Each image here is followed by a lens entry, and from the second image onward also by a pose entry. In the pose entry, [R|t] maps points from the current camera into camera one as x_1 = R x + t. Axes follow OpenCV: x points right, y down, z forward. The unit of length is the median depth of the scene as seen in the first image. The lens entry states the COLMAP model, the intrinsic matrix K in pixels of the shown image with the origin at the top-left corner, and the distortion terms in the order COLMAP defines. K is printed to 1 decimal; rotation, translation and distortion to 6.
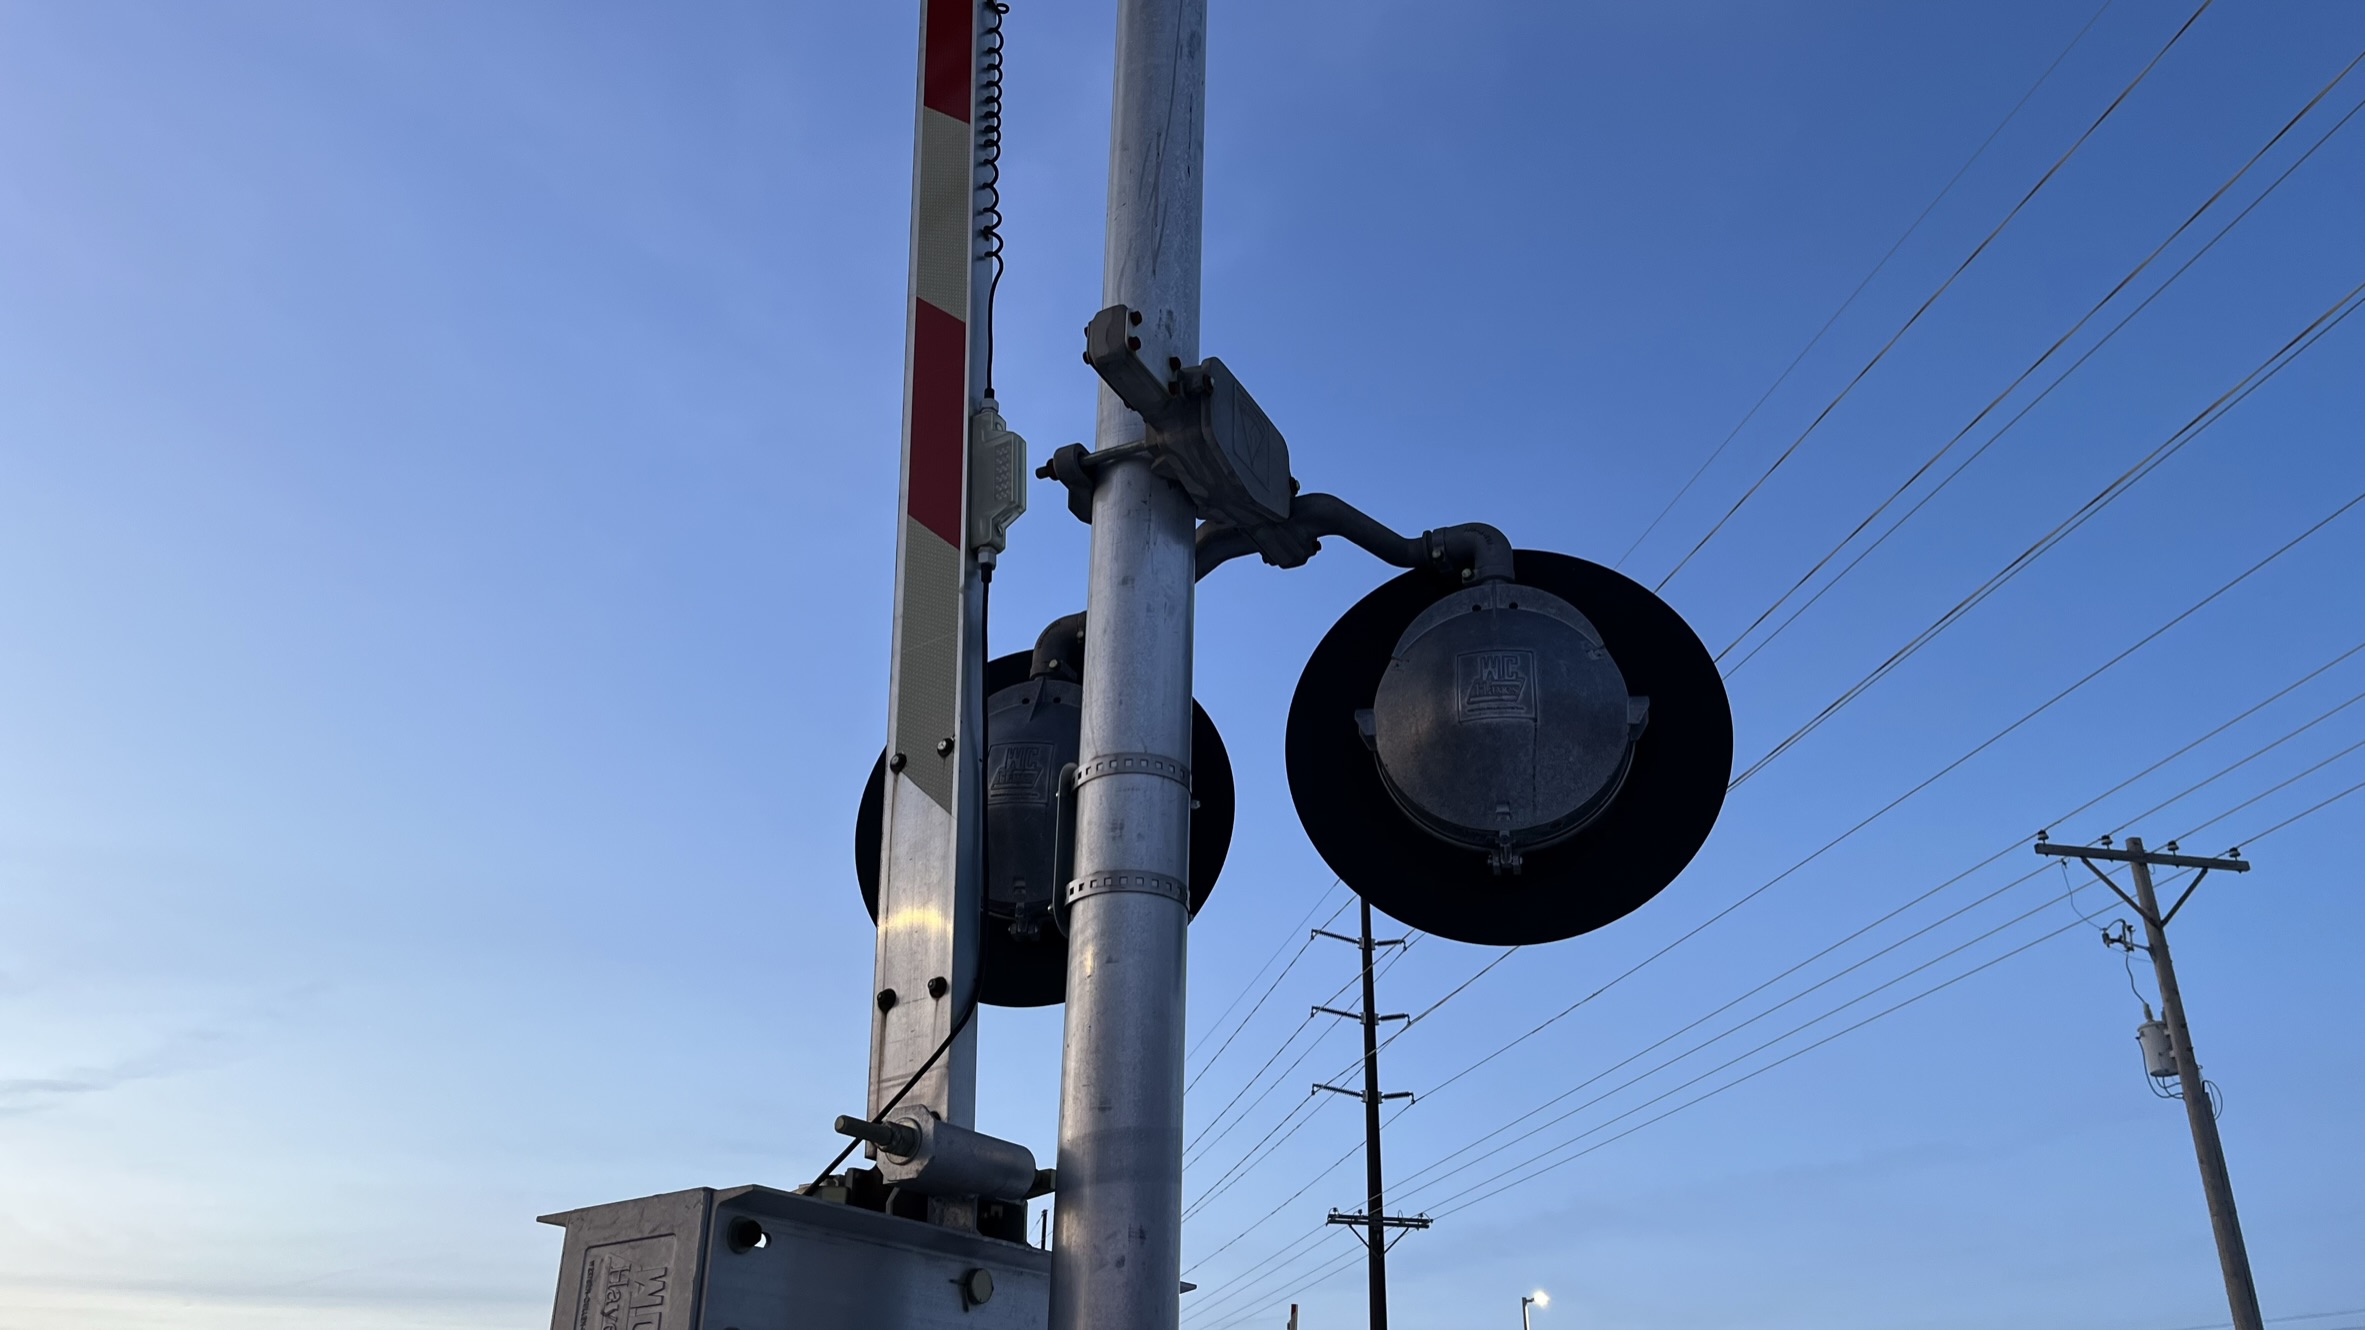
lens RADIAL K [[1783.5, 0, 1174.2], [0, 1783.5, 664.5], [0, 0, 1]] dist [0.056940, -0.060502]
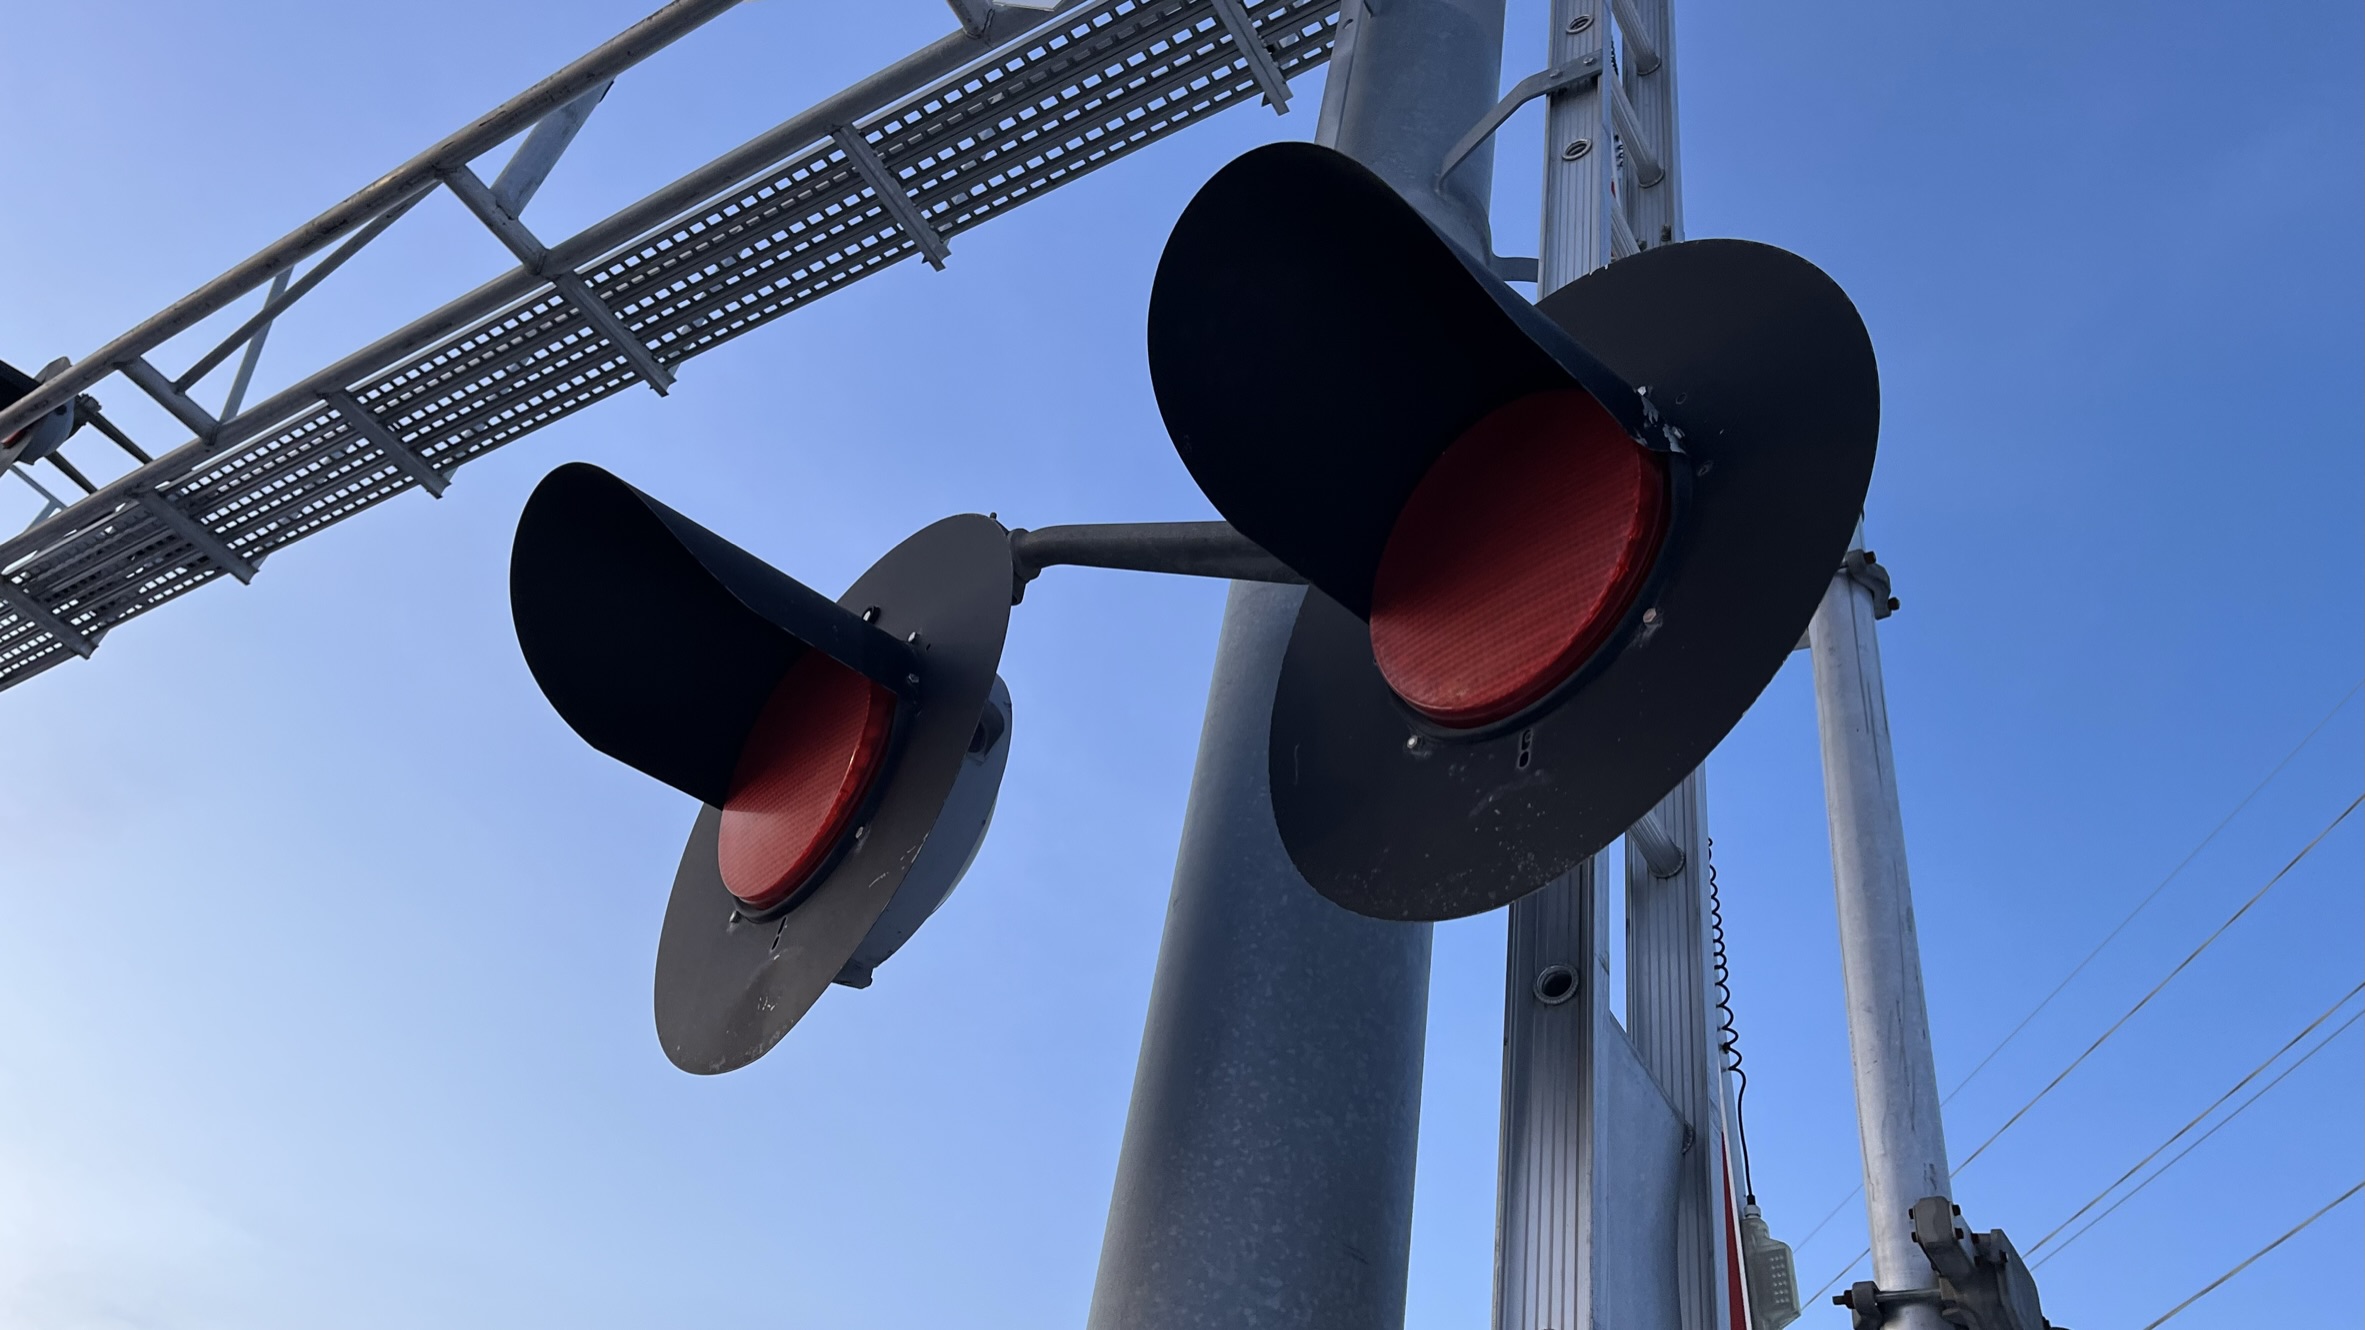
lens RADIAL K [[1783.5, 0, 1204.0], [0, 1783.5, 665.3], [0, 0, 1]] dist [0.056940, -0.060502]
pose [[0.988688, 0.041285, -0.144193, -0.329783], [-0.076453, 0.965820, -0.247681, -0.180684], [0.129039, 0.255903, 0.958051, -0.346709]]
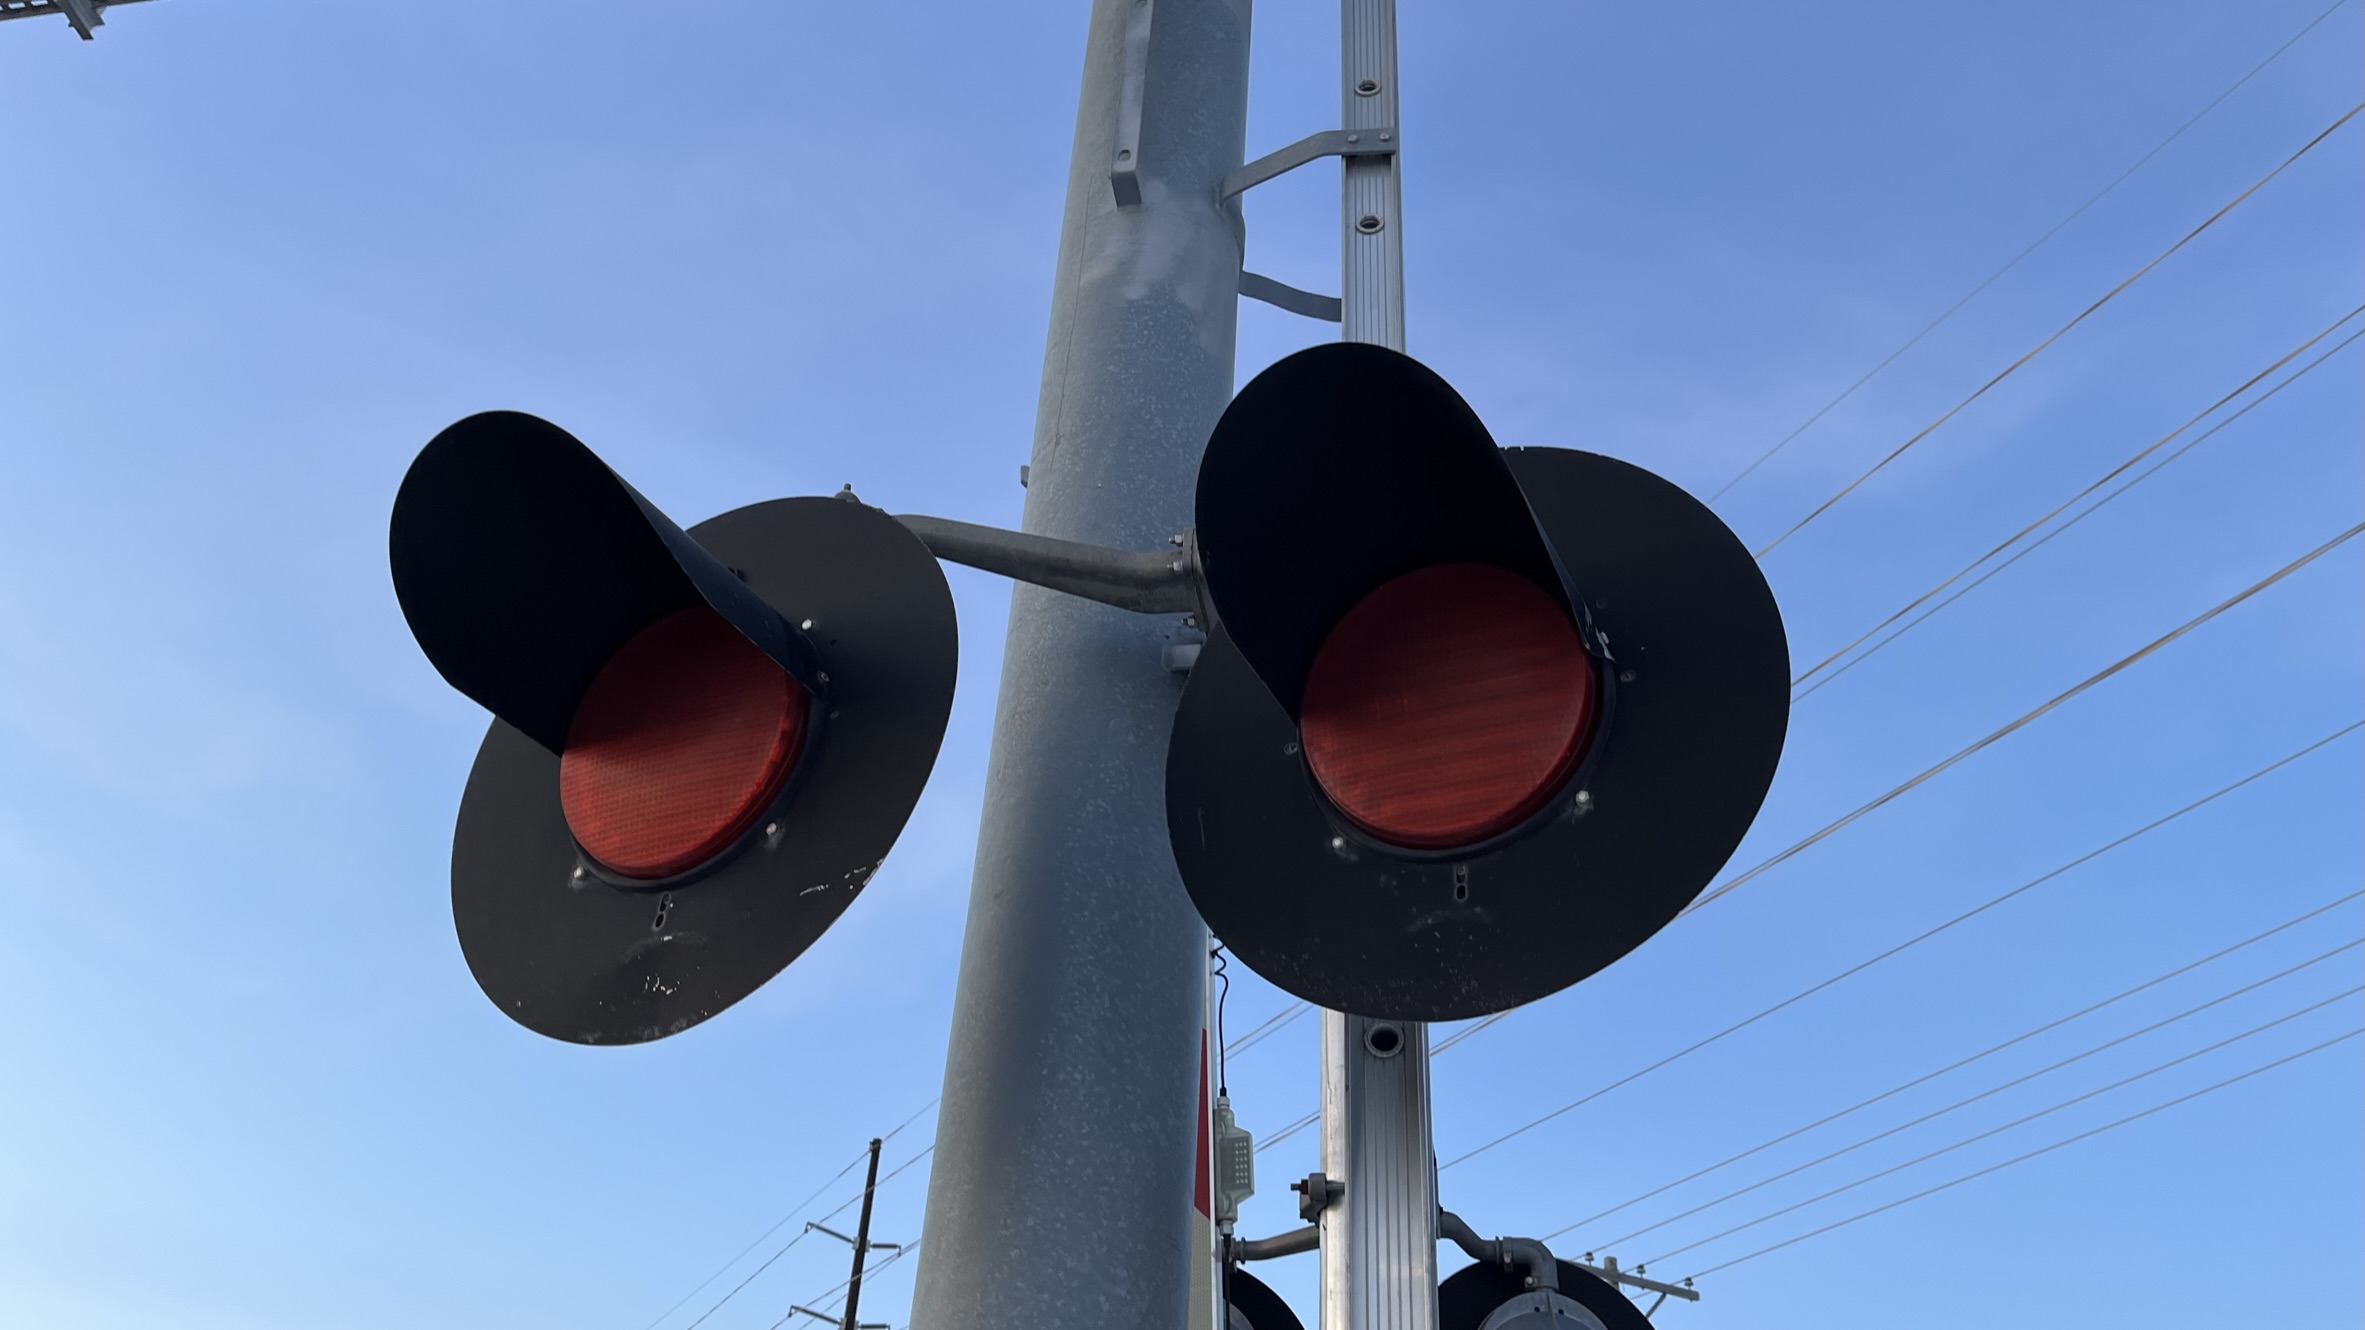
lens RADIAL K [[1783.5, 0, 1217.3], [0, 1783.5, 653.9], [0, 0, 1]] dist [0.056940, -0.060502]
pose [[0.945998, 0.208596, 0.248146, -0.561724], [-0.165825, 0.969123, -0.182492, -0.240722], [-0.278551, 0.131488, 0.951378, -0.416286]]
